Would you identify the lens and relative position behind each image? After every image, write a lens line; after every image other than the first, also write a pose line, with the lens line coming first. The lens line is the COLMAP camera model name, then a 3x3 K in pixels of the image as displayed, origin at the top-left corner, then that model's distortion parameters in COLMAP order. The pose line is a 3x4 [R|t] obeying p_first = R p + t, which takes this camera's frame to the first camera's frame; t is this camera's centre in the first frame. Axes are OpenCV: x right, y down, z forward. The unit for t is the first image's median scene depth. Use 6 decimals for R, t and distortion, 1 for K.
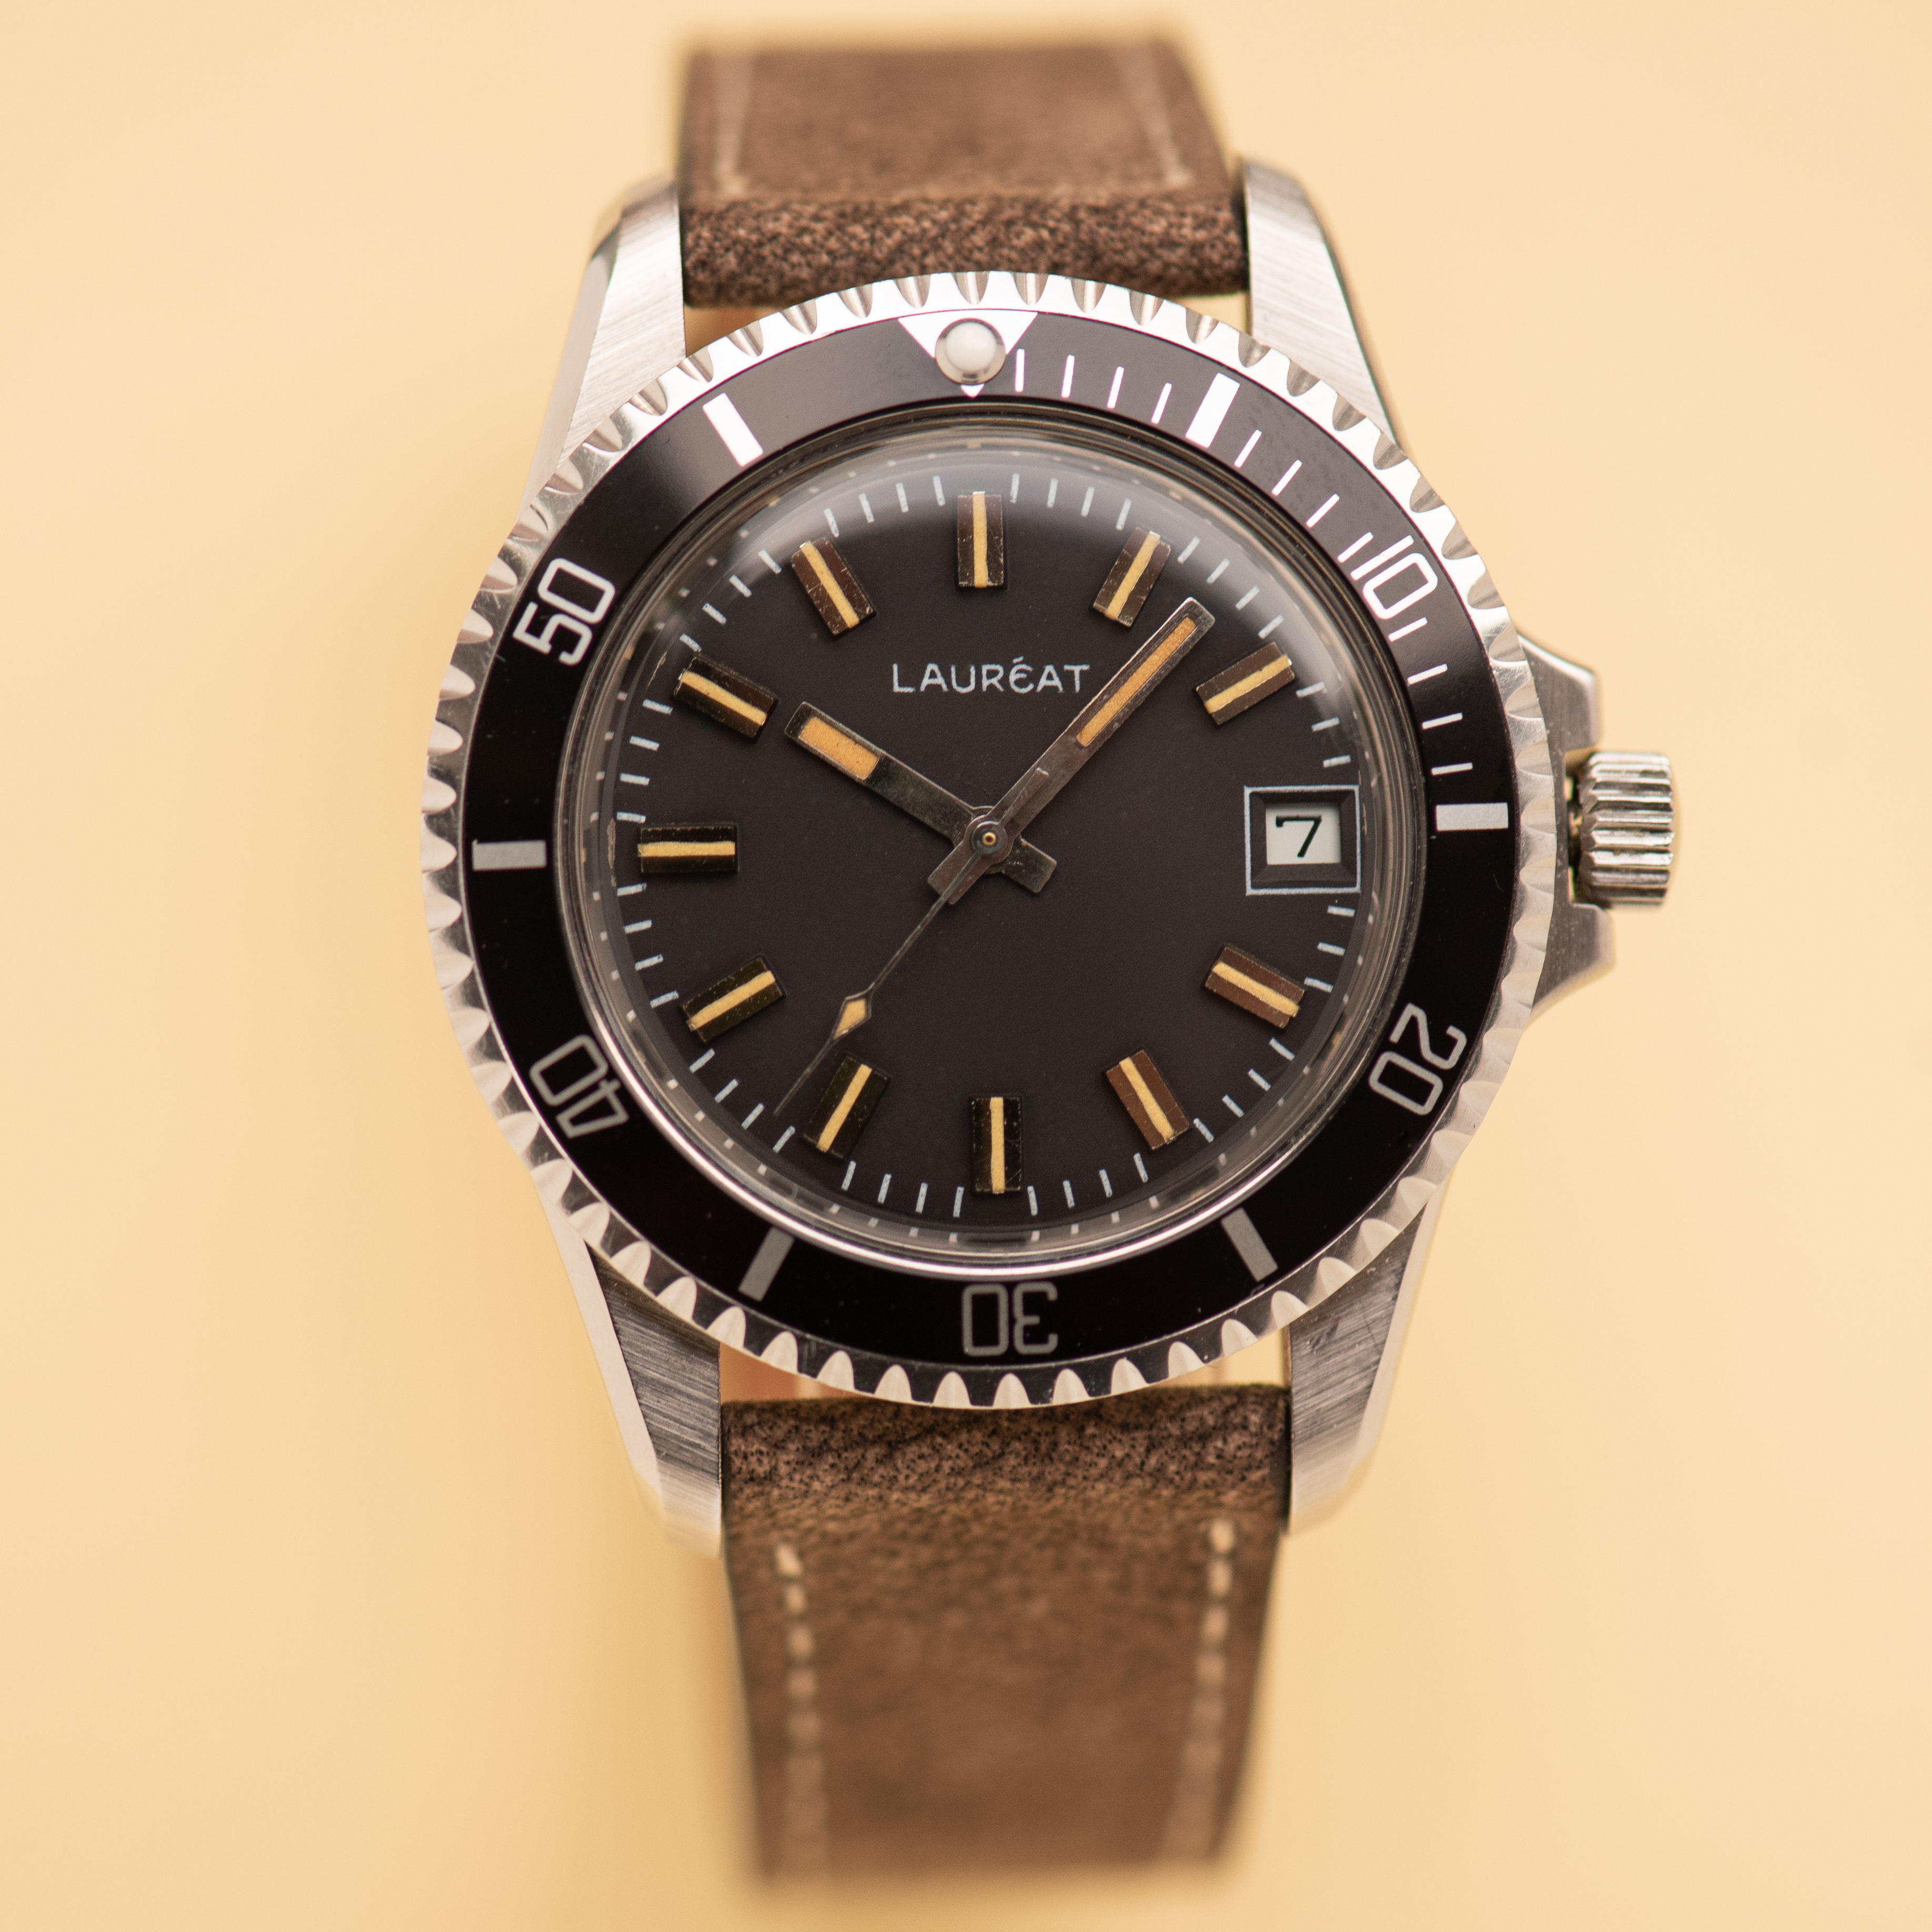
lens RADIAL K [[12190.1, 0, 1128.6], [0, 12190.1, 797.0], [0, 0, 1]] dist [0.507499, -40.878534]
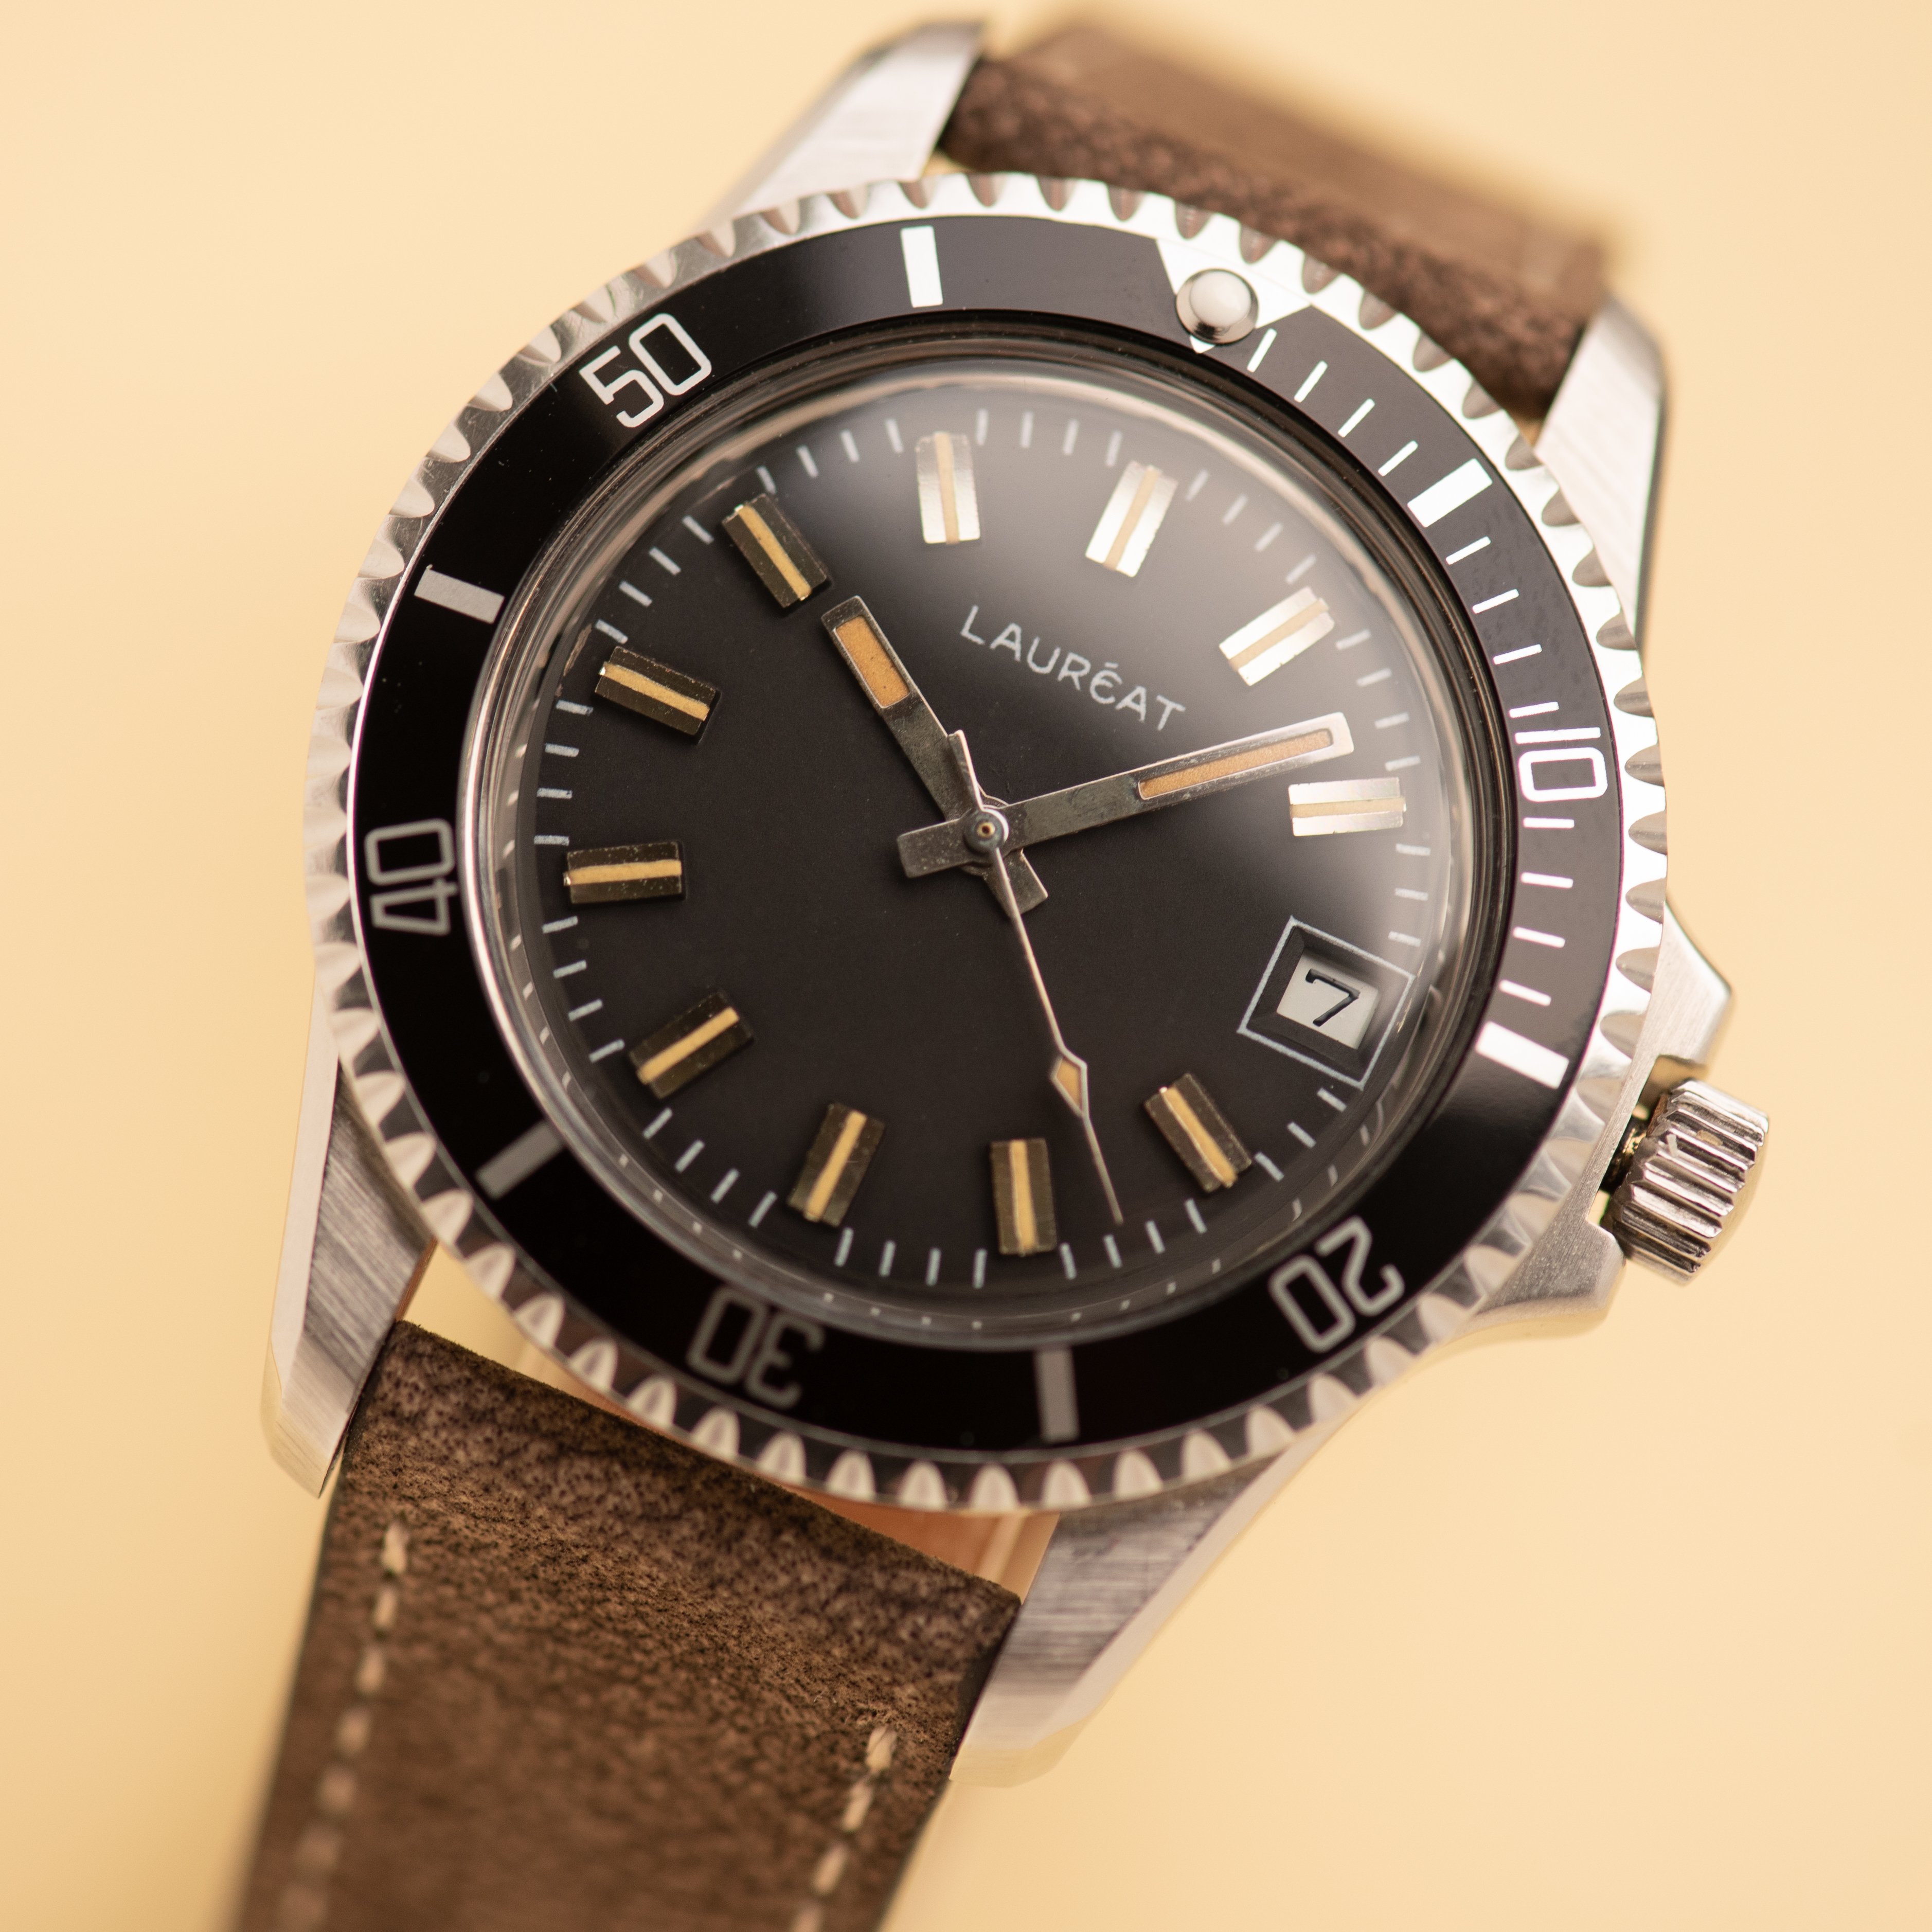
lens RADIAL K [[12190.1, 0, 1128.6], [0, 12190.1, 797.0], [0, 0, 1]] dist [0.507499, -40.878534]
pose [[0.901794, 0.420959, -0.097776, 0.077494], [-0.431862, 0.886264, -0.167423, 0.136125], [0.016177, 0.193207, 0.981025, 0.182372]]
